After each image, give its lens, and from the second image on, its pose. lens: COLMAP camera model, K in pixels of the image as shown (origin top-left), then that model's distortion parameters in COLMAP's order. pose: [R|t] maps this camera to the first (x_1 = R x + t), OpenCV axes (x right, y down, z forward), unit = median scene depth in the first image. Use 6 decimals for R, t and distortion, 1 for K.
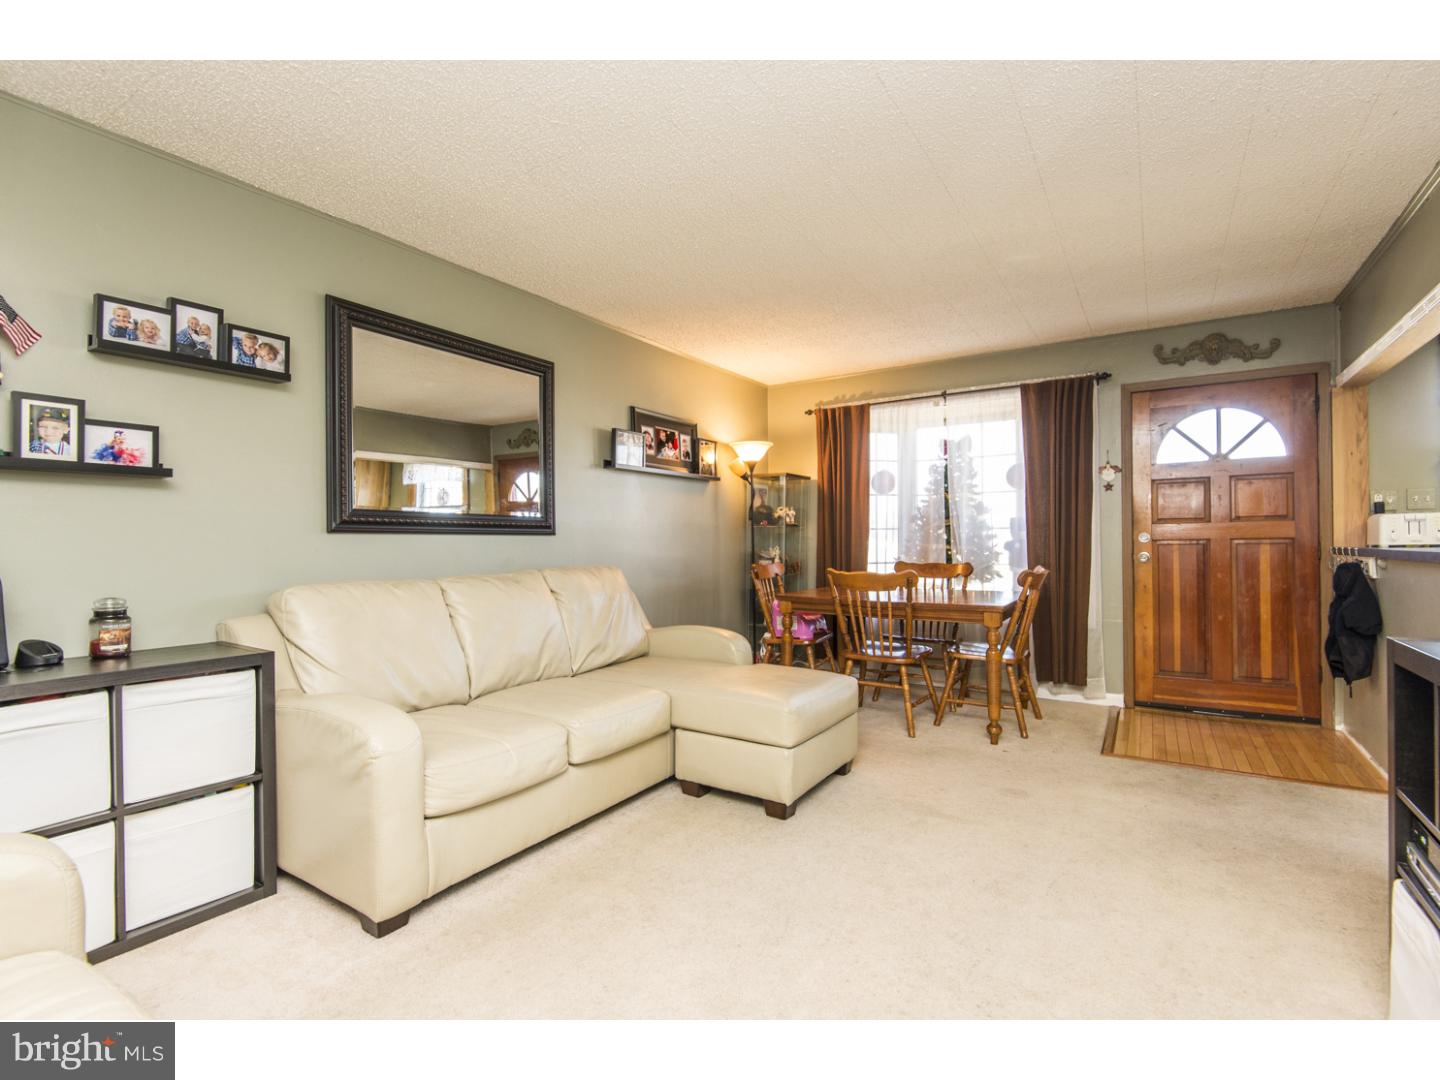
lens RADIAL K [[666.1, 0, 717.5], [0, 666.1, 542.1], [0, 0, 1]] dist [0.018326, -0.019395]
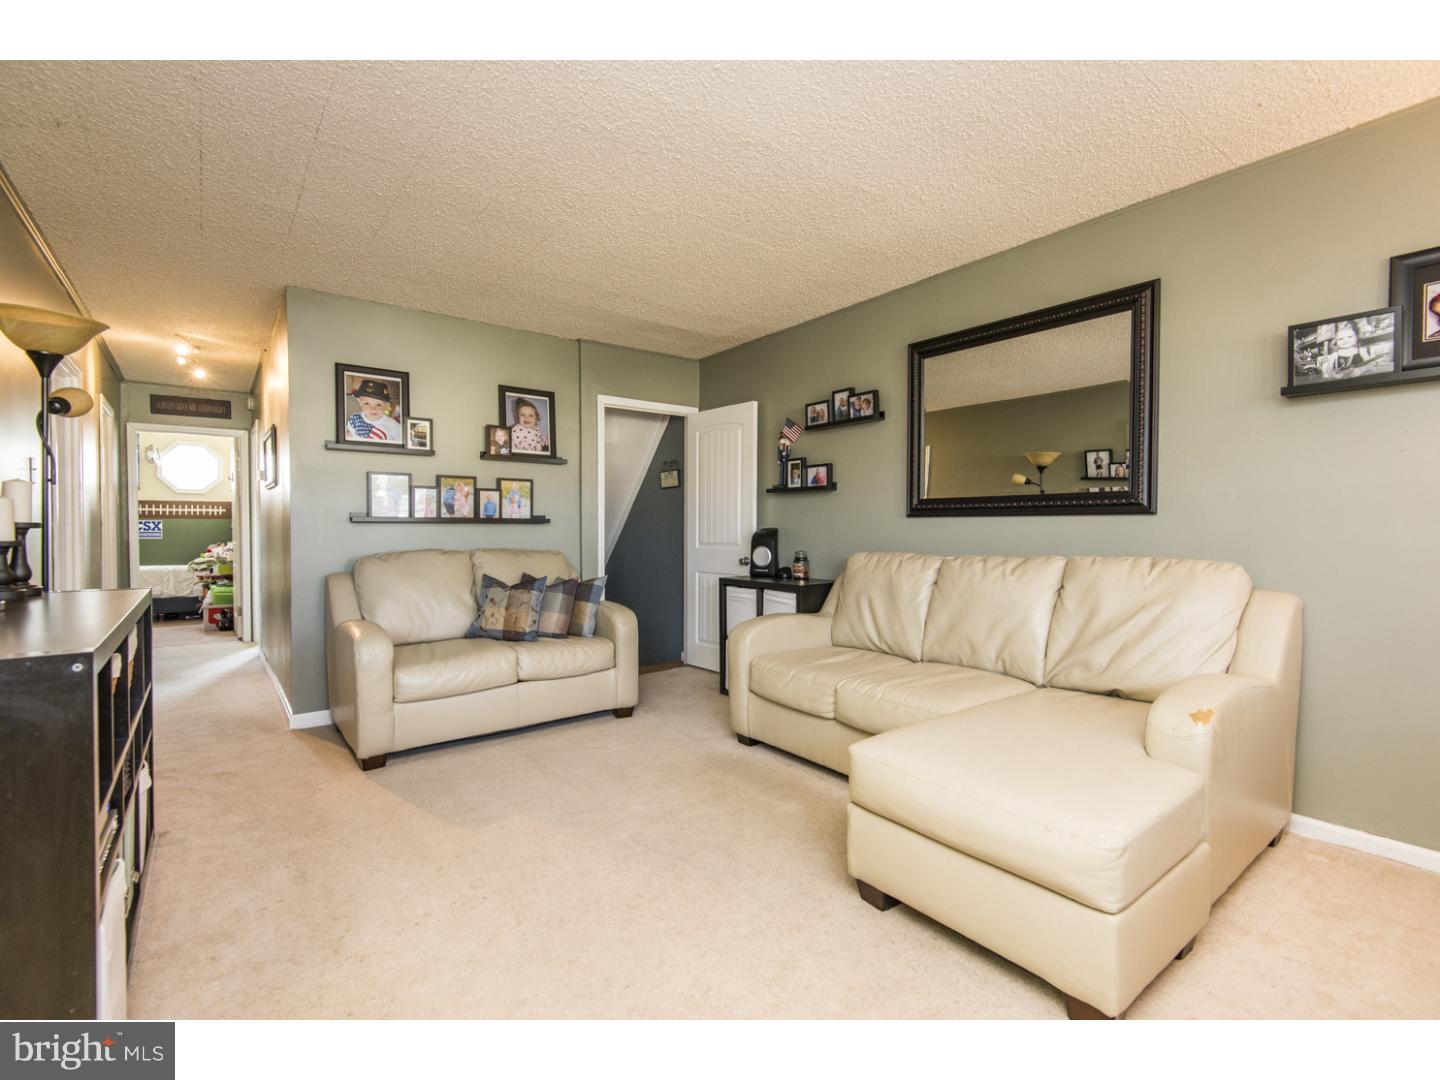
lens RADIAL K [[658.8, 0, 720.0], [0, 658.8, 540.0], [0, 0, 1]] dist [0.031202, -0.019485]
pose [[-0.332141, 0.024149, -0.942921, 0.573680], [0.001857, 0.999687, 0.024949, -0.001272], [0.943228, 0.006536, -0.332082, 0.742577]]
